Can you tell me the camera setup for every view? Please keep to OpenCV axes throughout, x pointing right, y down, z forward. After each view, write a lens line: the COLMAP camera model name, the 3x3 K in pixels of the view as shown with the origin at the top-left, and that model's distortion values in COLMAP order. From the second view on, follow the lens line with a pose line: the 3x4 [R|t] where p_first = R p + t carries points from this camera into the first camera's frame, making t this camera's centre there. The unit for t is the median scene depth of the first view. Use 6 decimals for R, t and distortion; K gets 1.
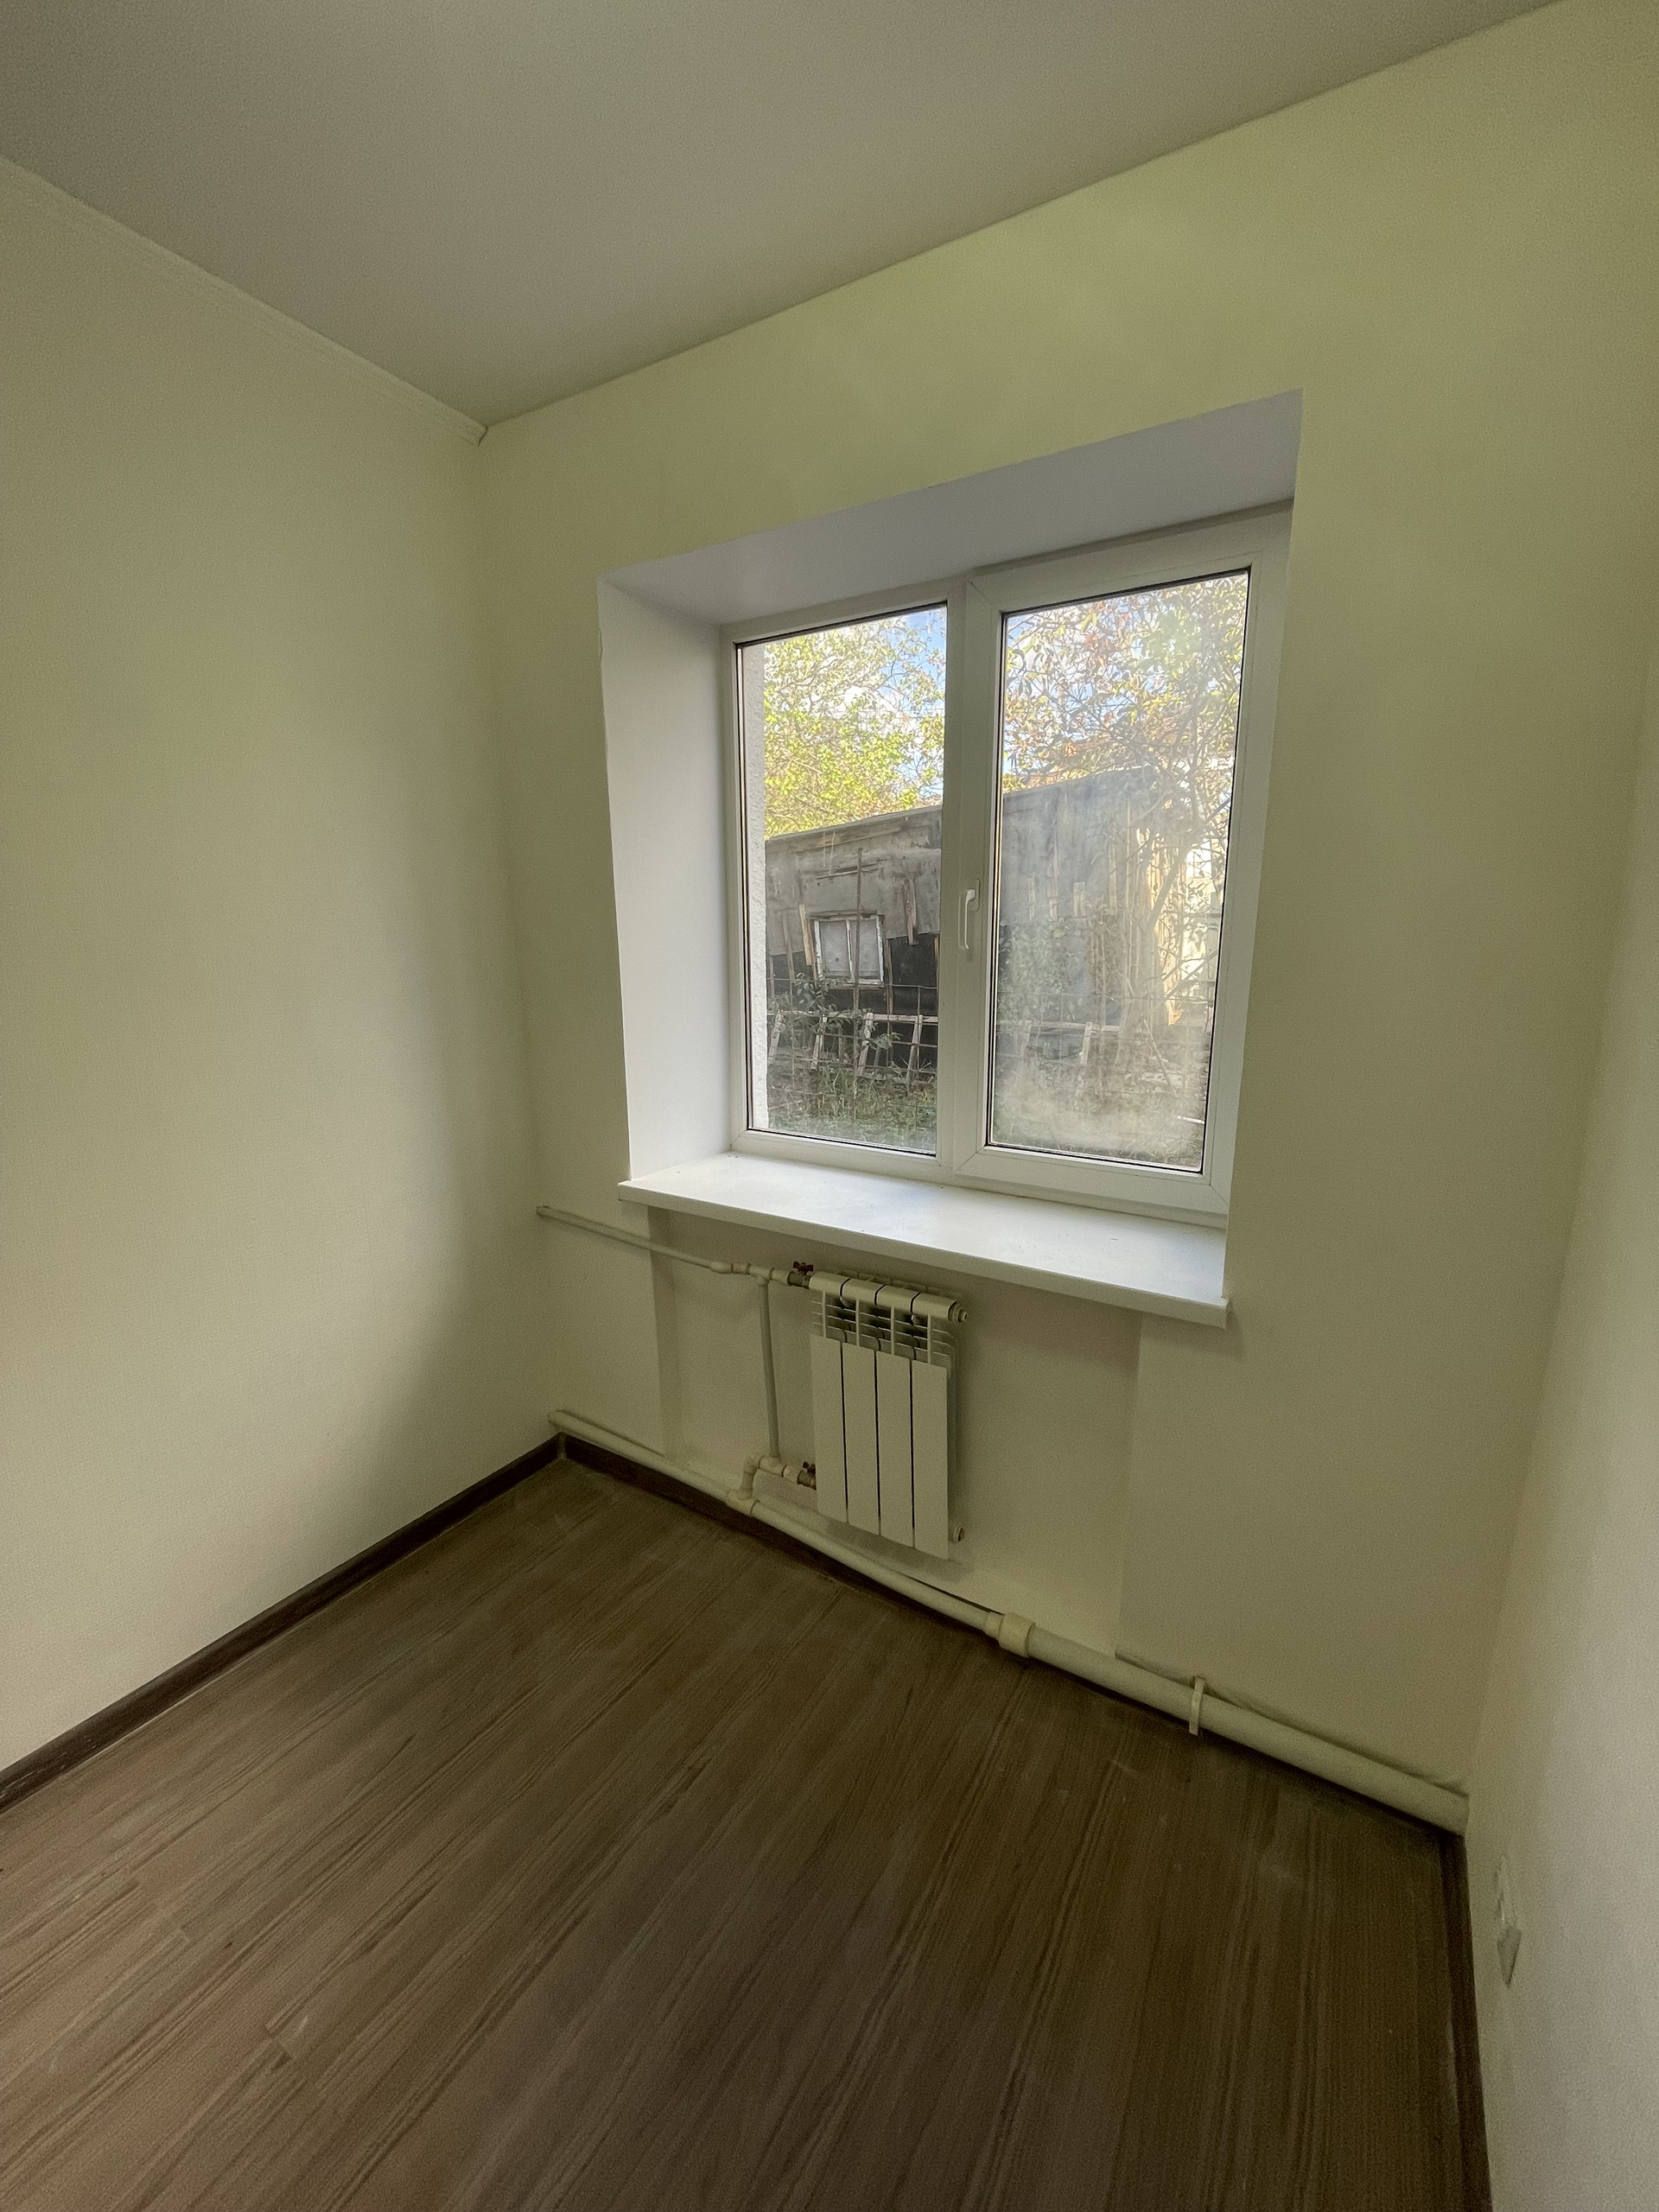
lens RADIAL K [[894.7, 0, 832.2], [0, 894.7, 1102.8], [0, 0, 1]] dist [0.000562, -0.000577]
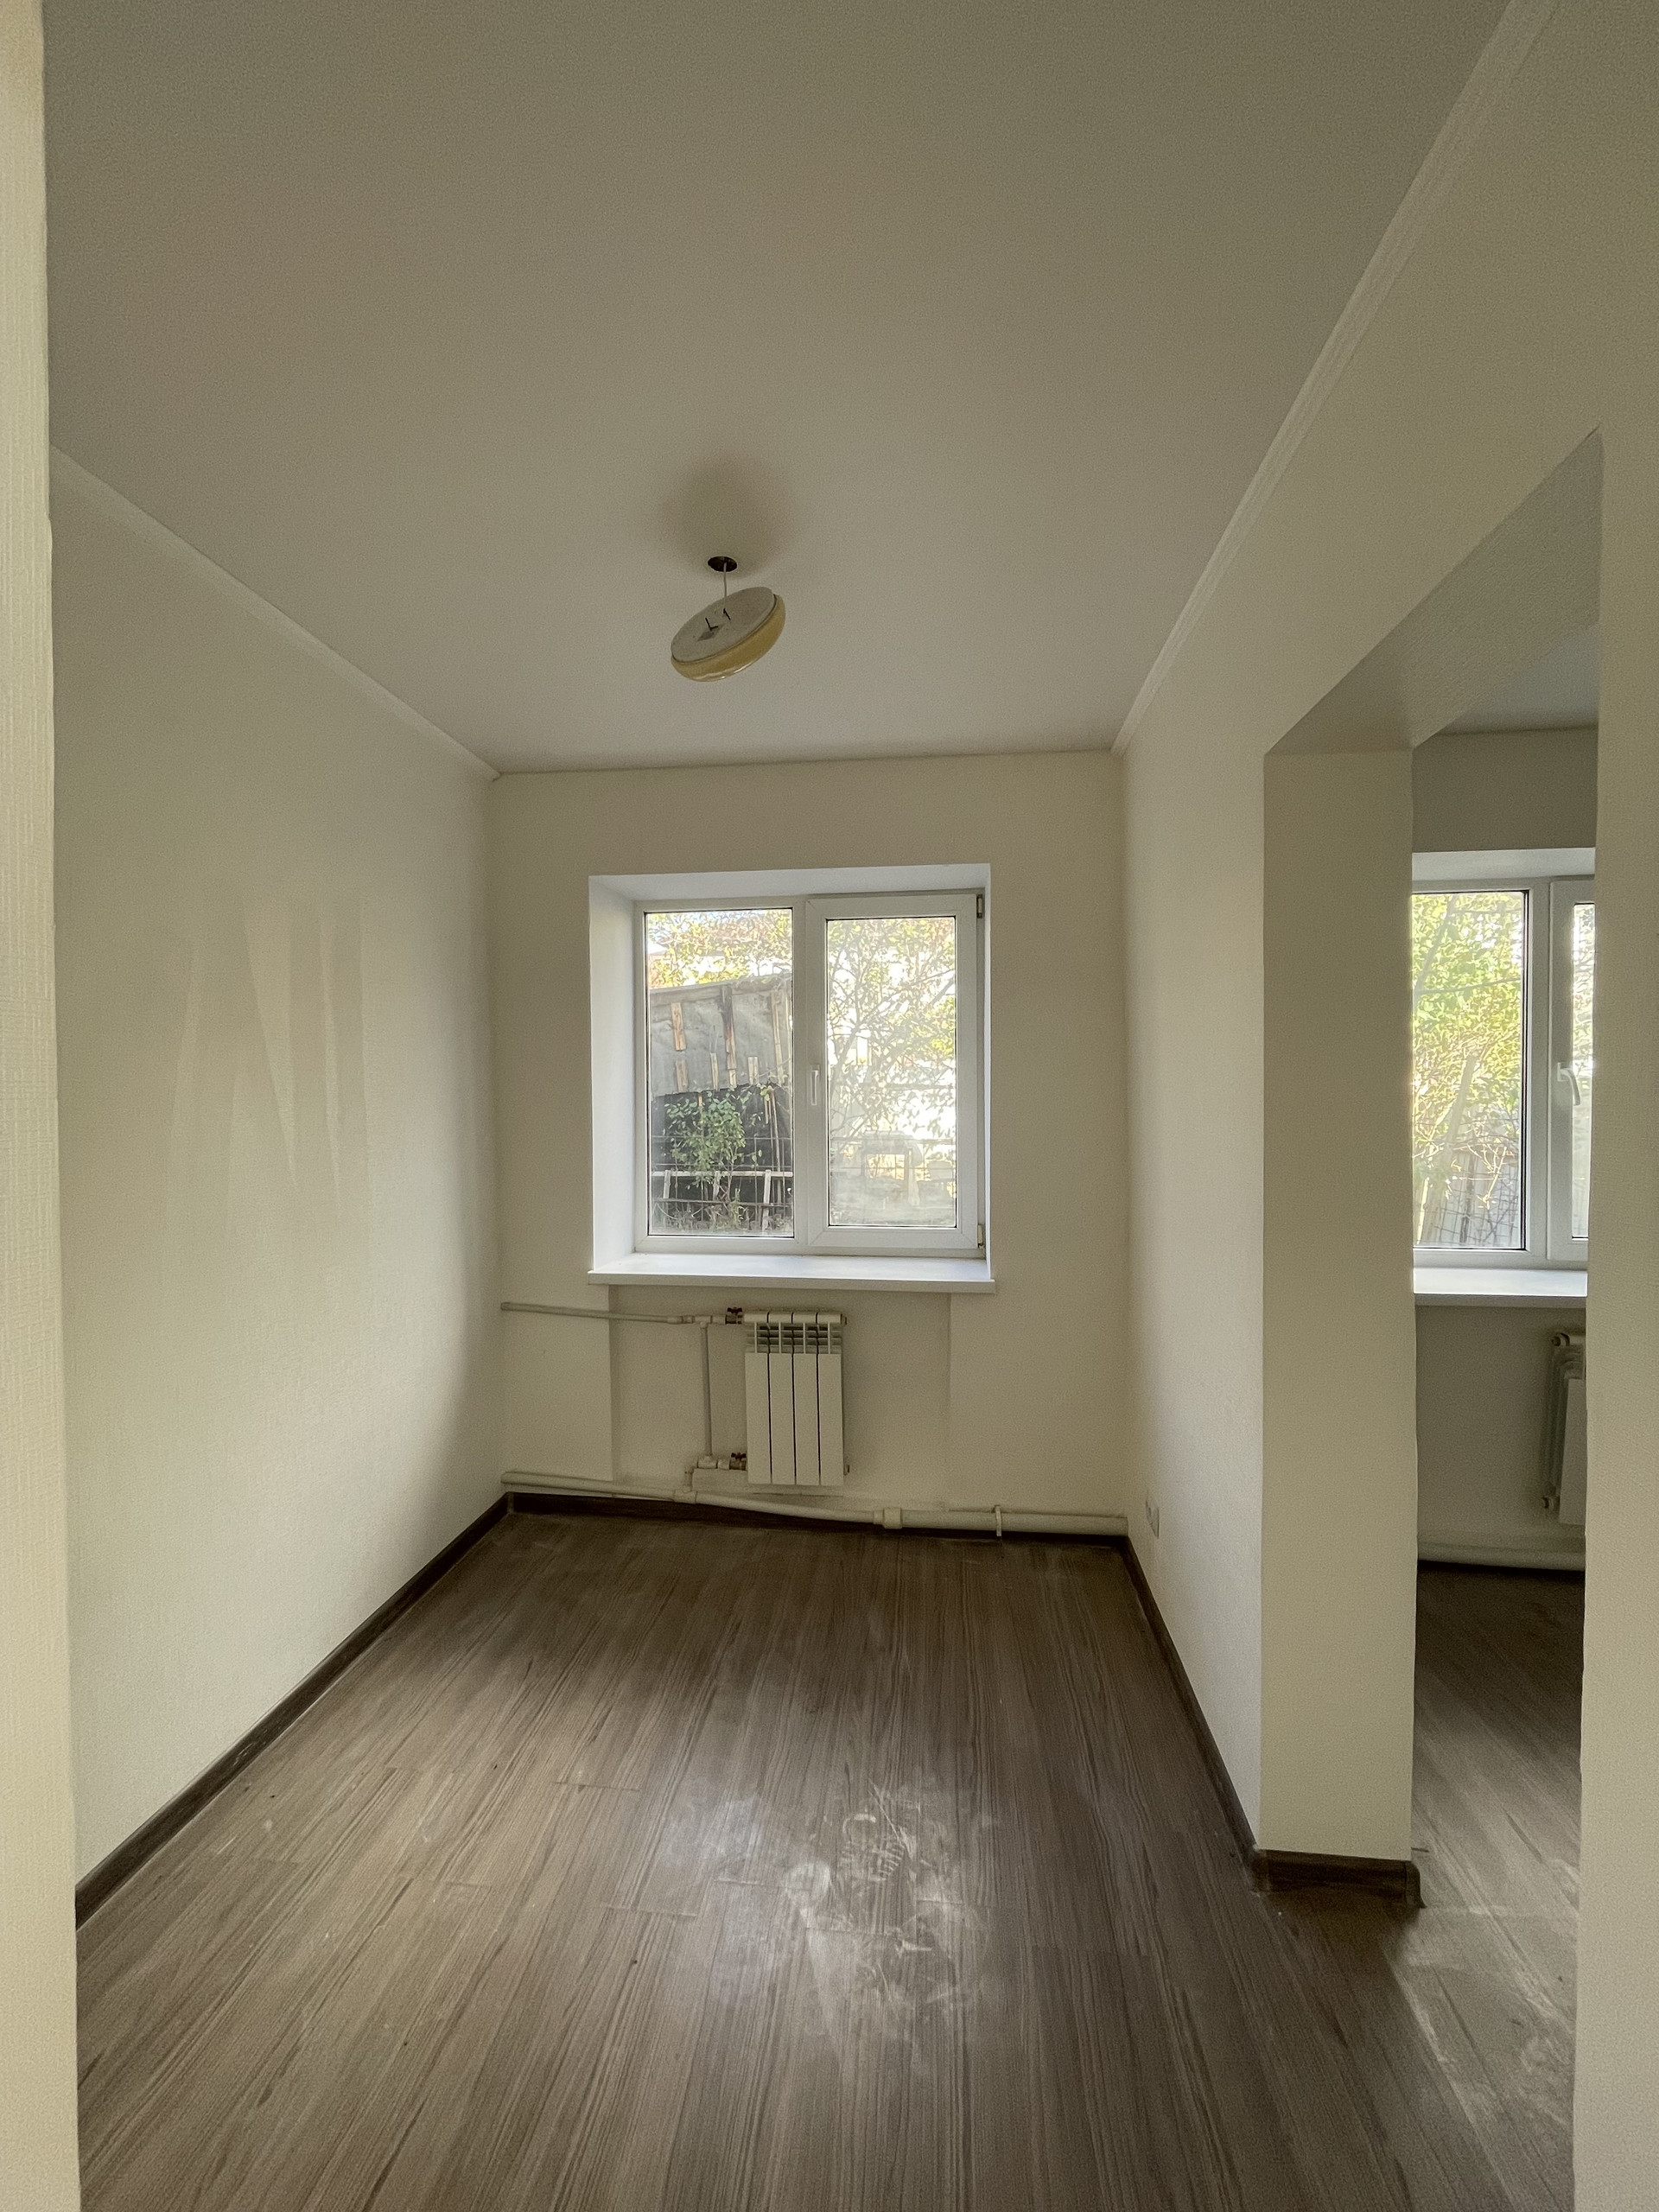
lens RADIAL K [[894.7, 0, 834.2], [0, 894.7, 1105.7], [0, 0, 1]] dist [0.000562, -0.000577]
pose [[0.908838, -0.008401, 0.417065, -0.527158], [0.082824, 0.983526, -0.160675, 0.102554], [-0.408845, 0.180570, 0.894562, -0.511161]]
